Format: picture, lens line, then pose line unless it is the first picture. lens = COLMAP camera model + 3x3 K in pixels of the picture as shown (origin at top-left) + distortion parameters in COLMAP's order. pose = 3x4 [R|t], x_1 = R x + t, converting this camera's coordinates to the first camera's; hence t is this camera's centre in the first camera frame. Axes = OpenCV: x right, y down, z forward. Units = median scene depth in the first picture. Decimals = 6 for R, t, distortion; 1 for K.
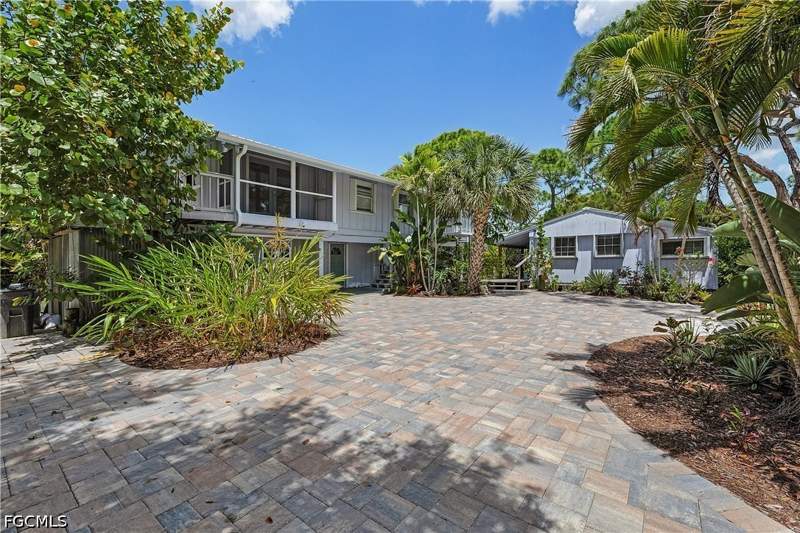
lens RADIAL K [[345.8, 0, 398.7], [0, 345.8, 262.8], [0, 0, 1]] dist [-0.001656, -0.000529]
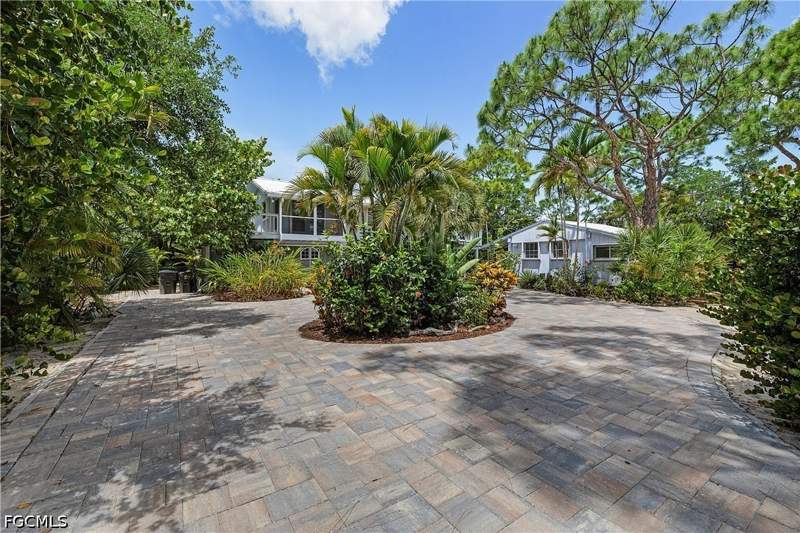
lens RADIAL K [[345.8, 0, 406.2], [0, 345.8, 267.3], [0, 0, 1]] dist [-0.001656, -0.000529]
pose [[0.953658, 0.015556, -0.300489, 0.645019], [-0.010508, 0.999775, 0.018408, -0.005373], [0.300708, -0.014397, 0.953608, -0.499100]]
